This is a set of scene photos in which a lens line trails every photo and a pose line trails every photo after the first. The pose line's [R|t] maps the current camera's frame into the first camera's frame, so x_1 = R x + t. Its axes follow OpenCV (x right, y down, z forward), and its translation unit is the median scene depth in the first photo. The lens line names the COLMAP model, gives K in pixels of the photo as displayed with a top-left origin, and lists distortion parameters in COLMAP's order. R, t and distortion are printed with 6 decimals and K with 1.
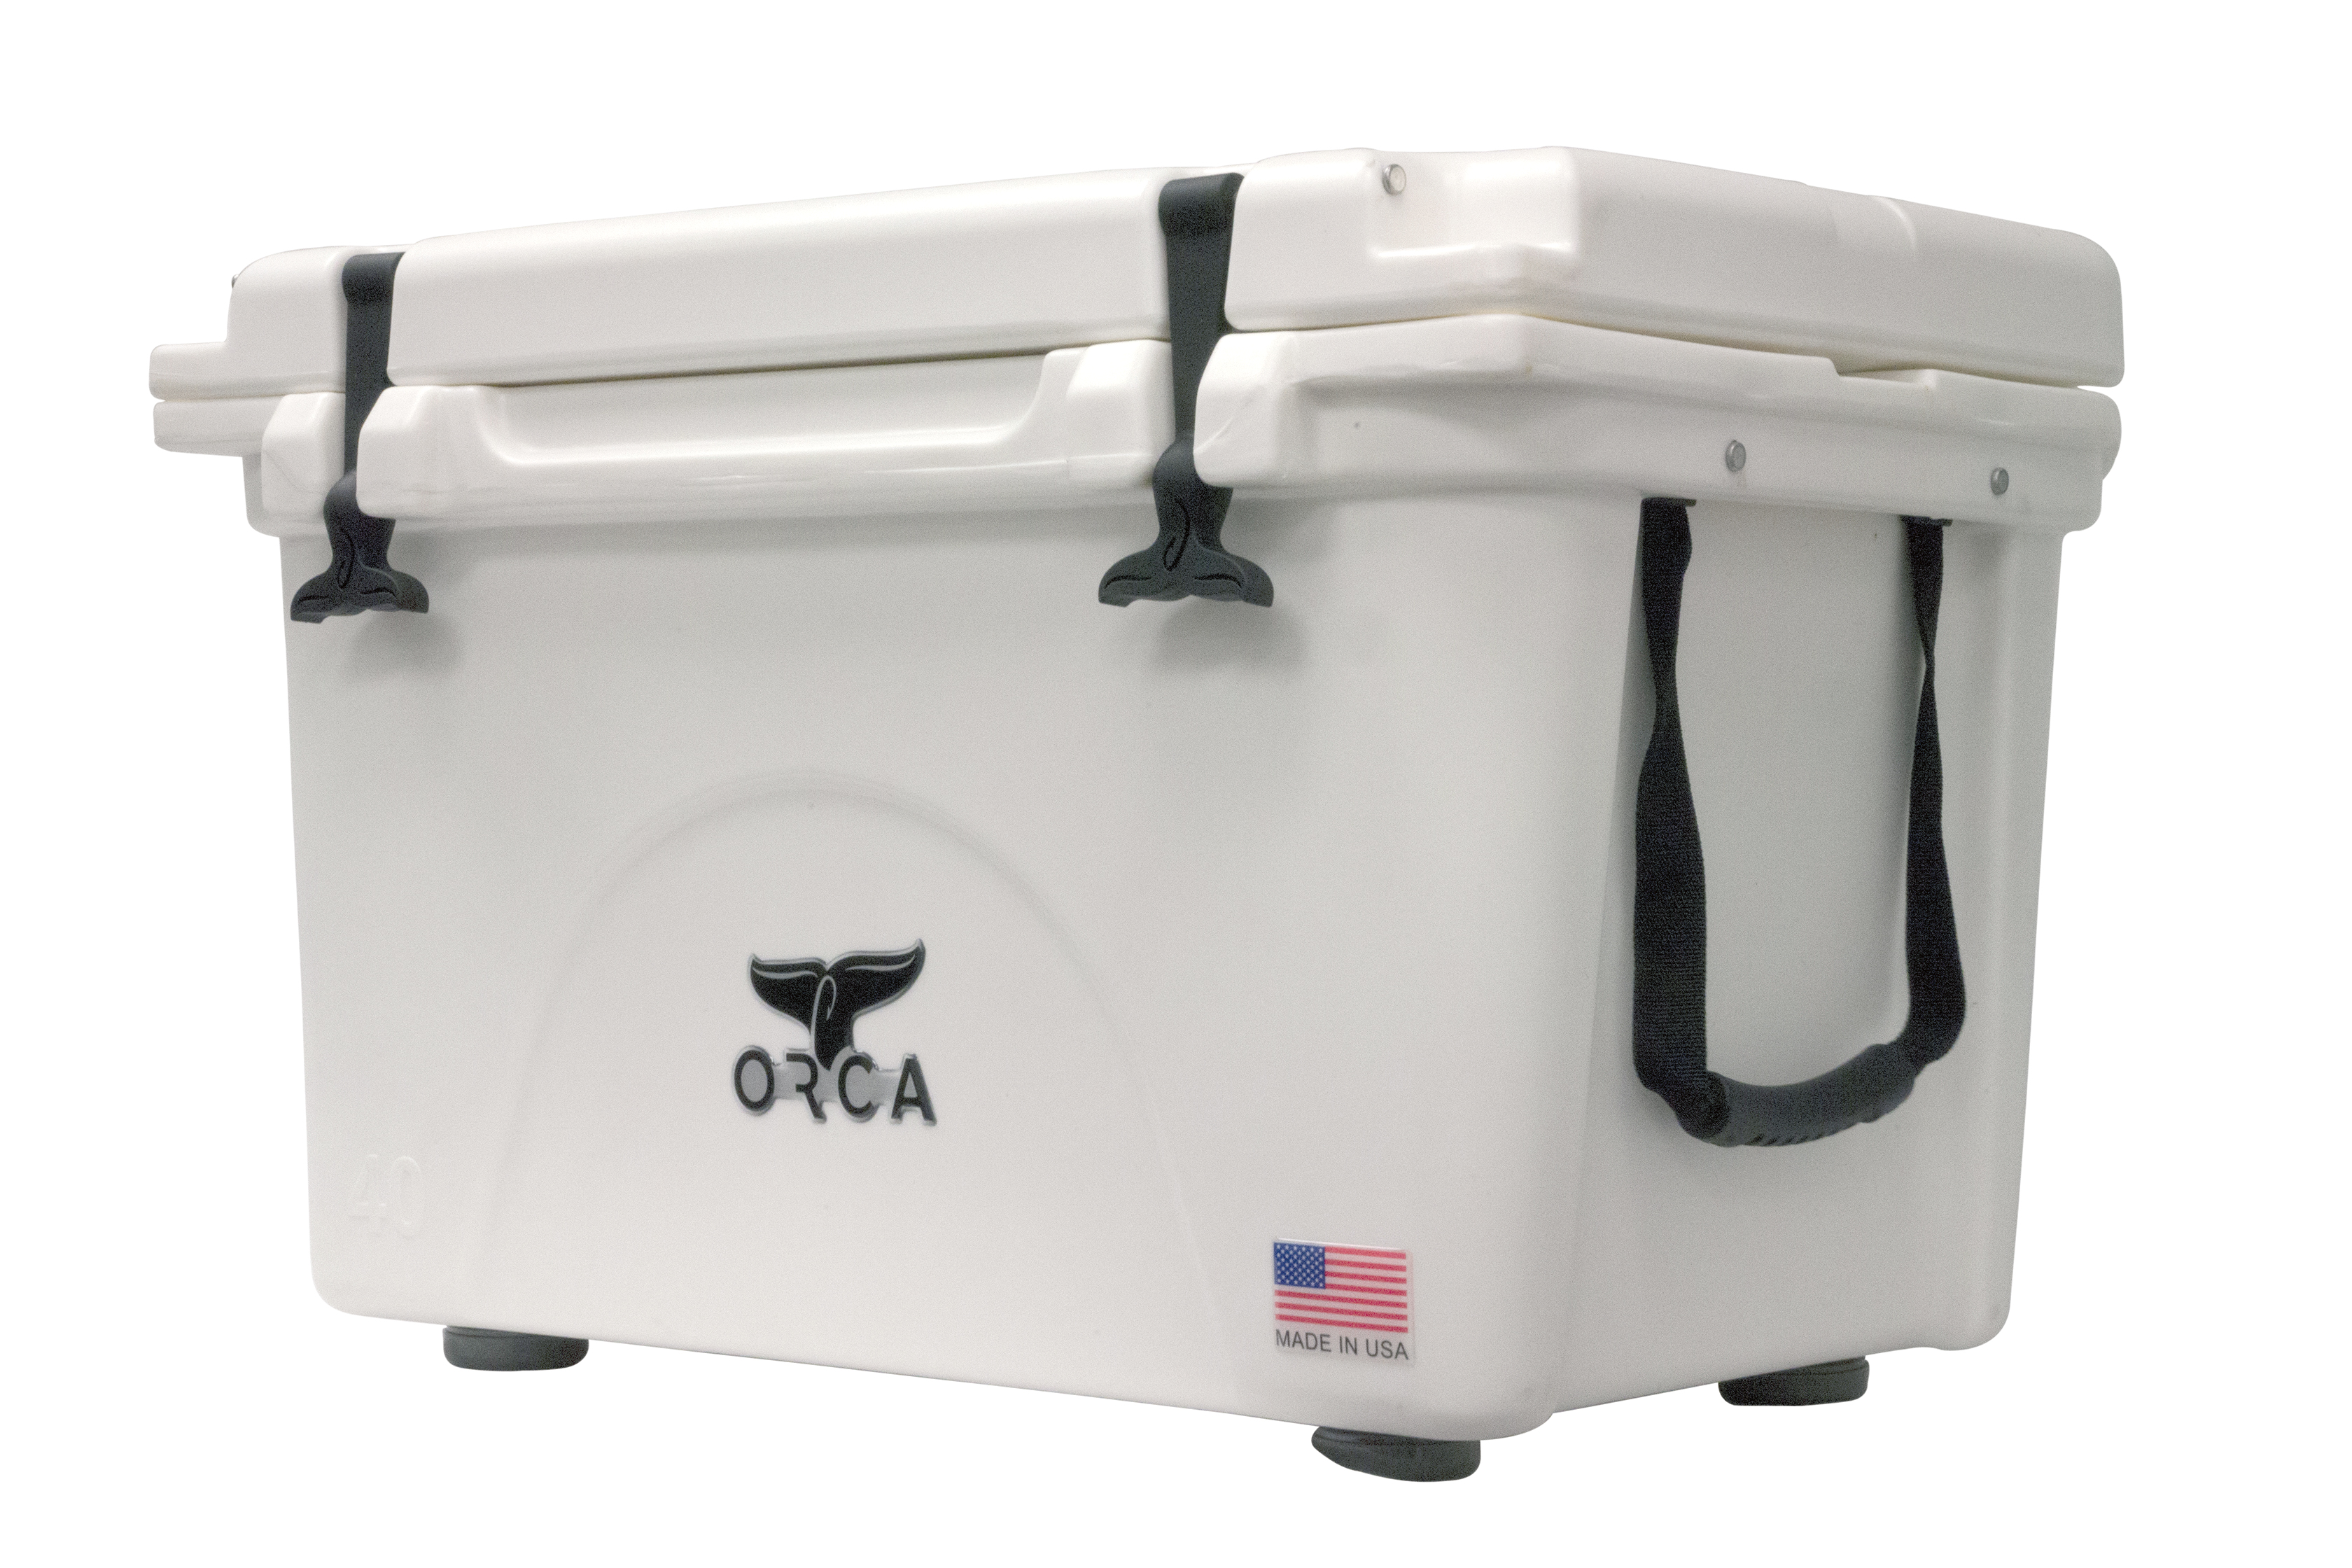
lens RADIAL K [[4763.9, 0, 1176.0], [0, 4763.9, 784.0], [0, 0, 1]] dist [0.088008, 0.598658]
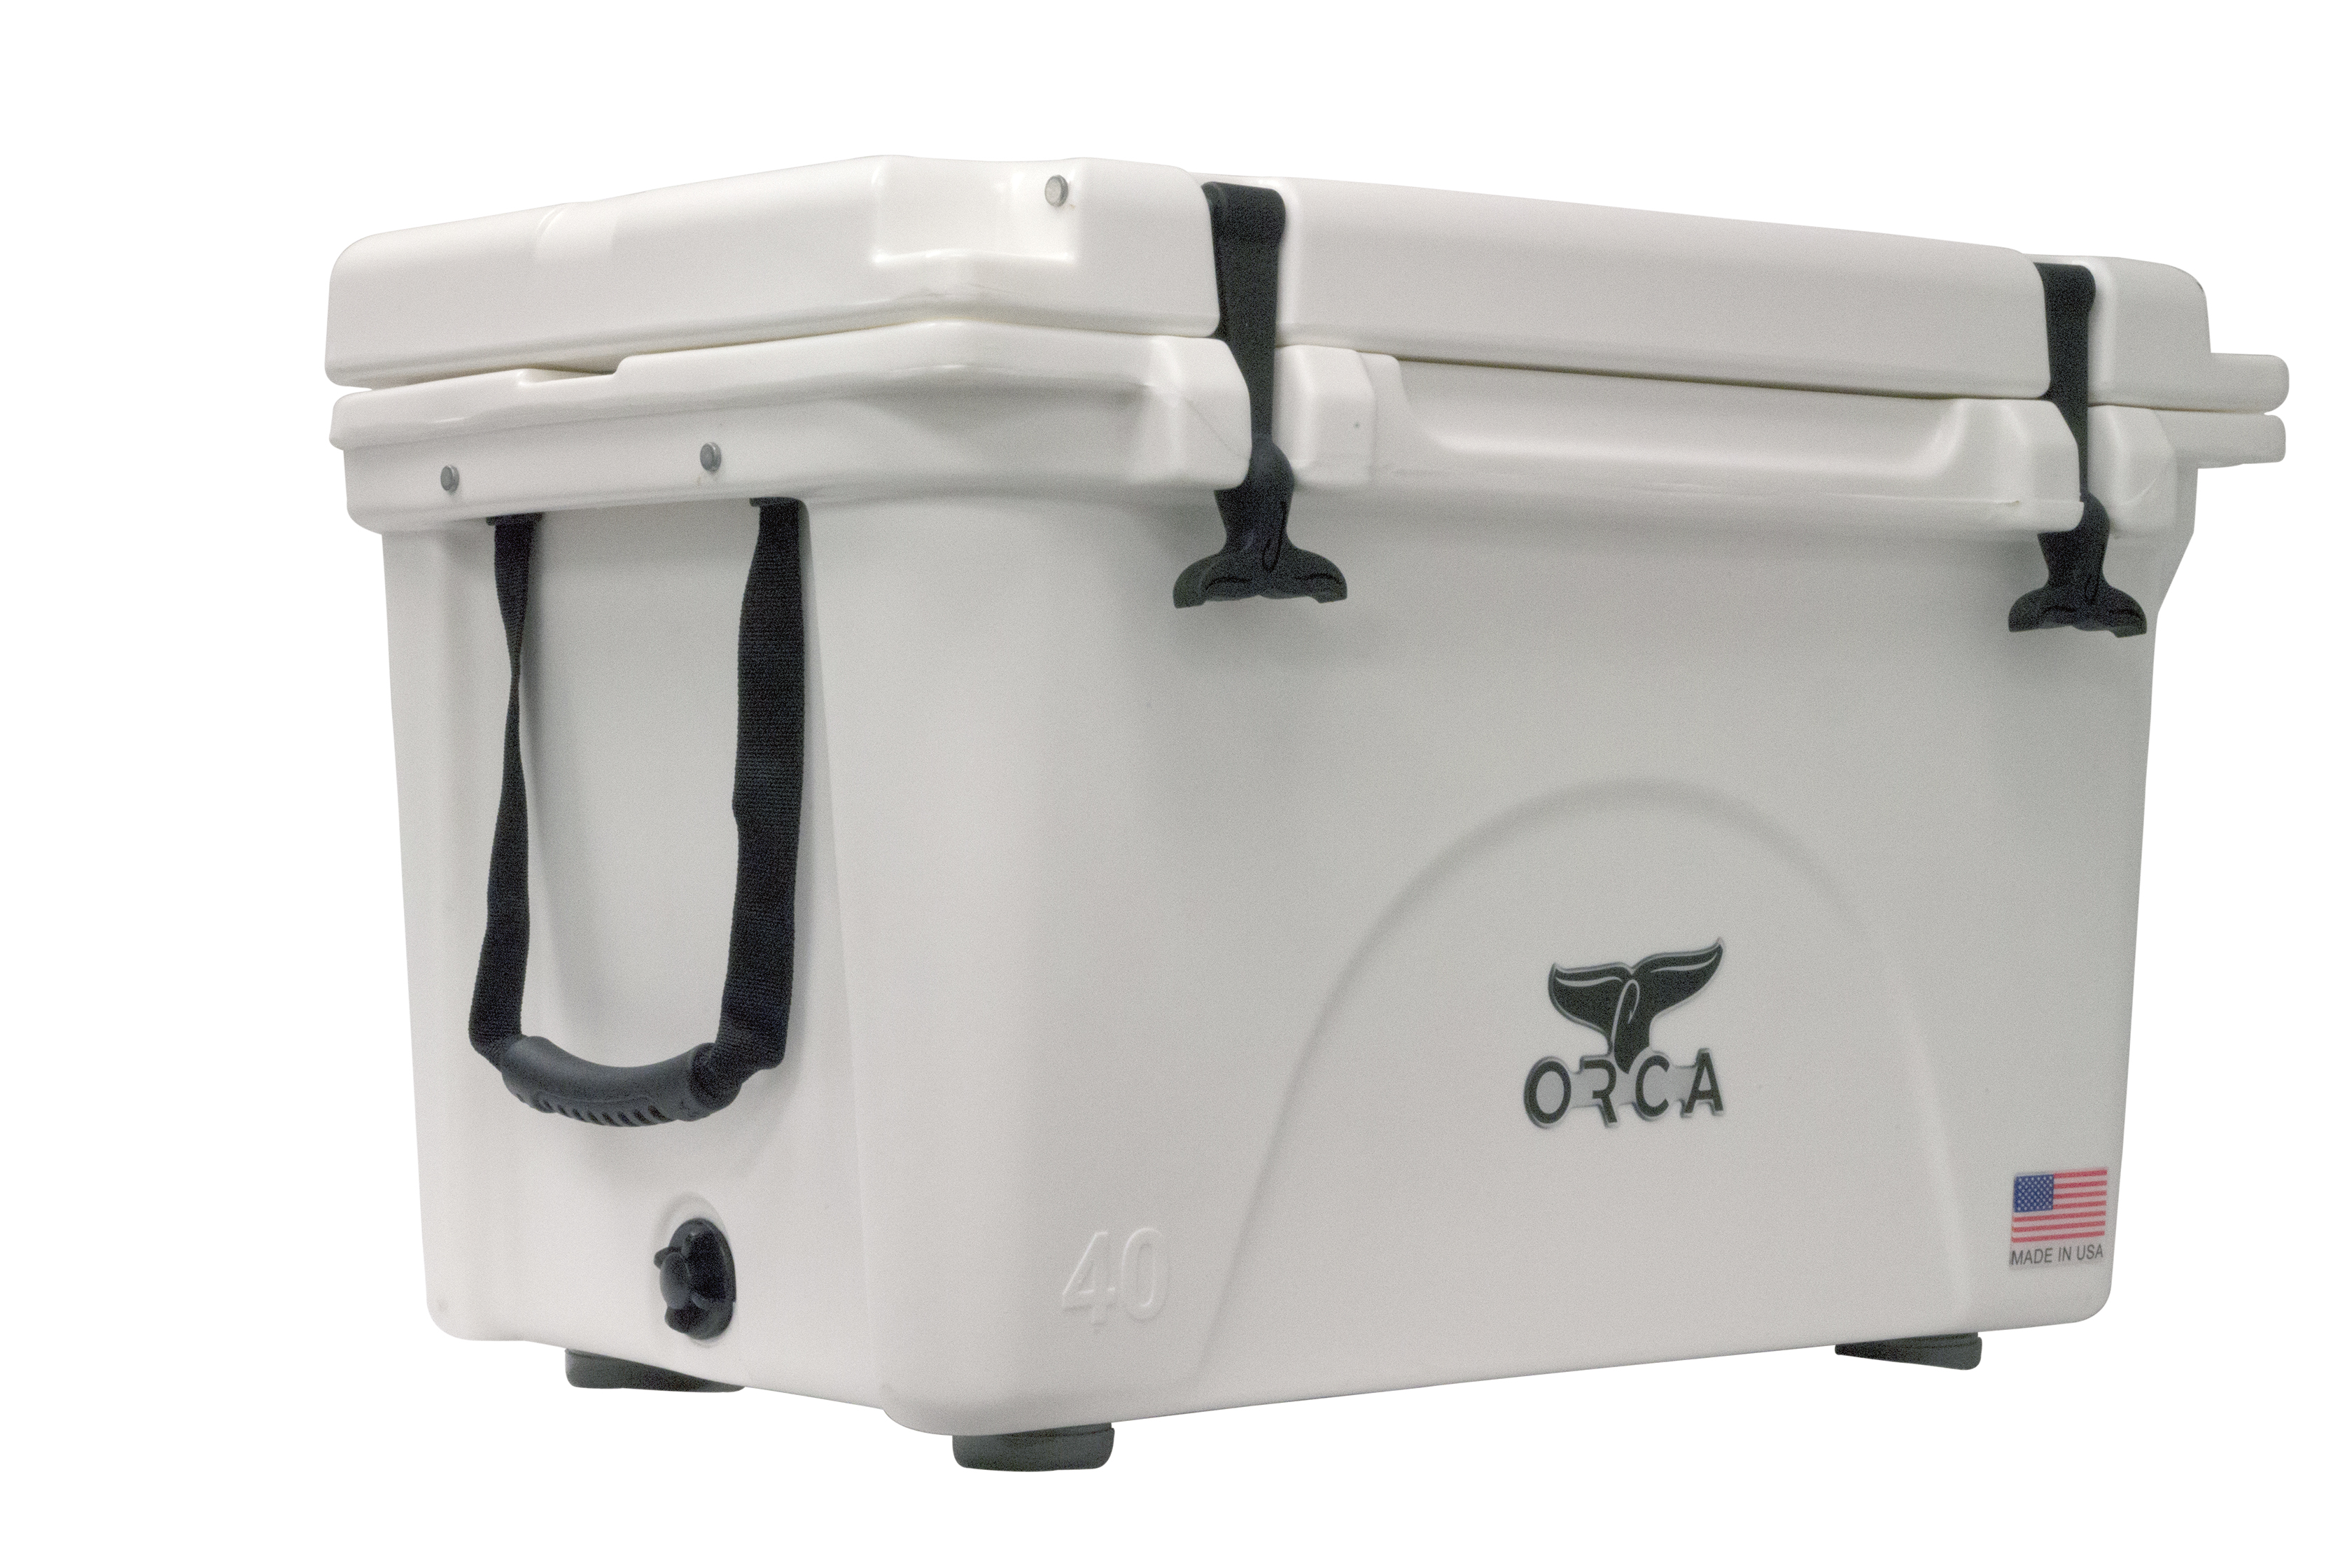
lens RADIAL K [[4763.9, 0, 1176.0], [0, 4763.9, 784.0], [0, 0, 1]] dist [0.088008, 0.598658]
pose [[0.215879, -0.008009, 0.976387, -1.092667], [0.004770, 0.999963, 0.007148, -0.009061], [-0.976409, 0.003114, 0.215909, 0.884705]]
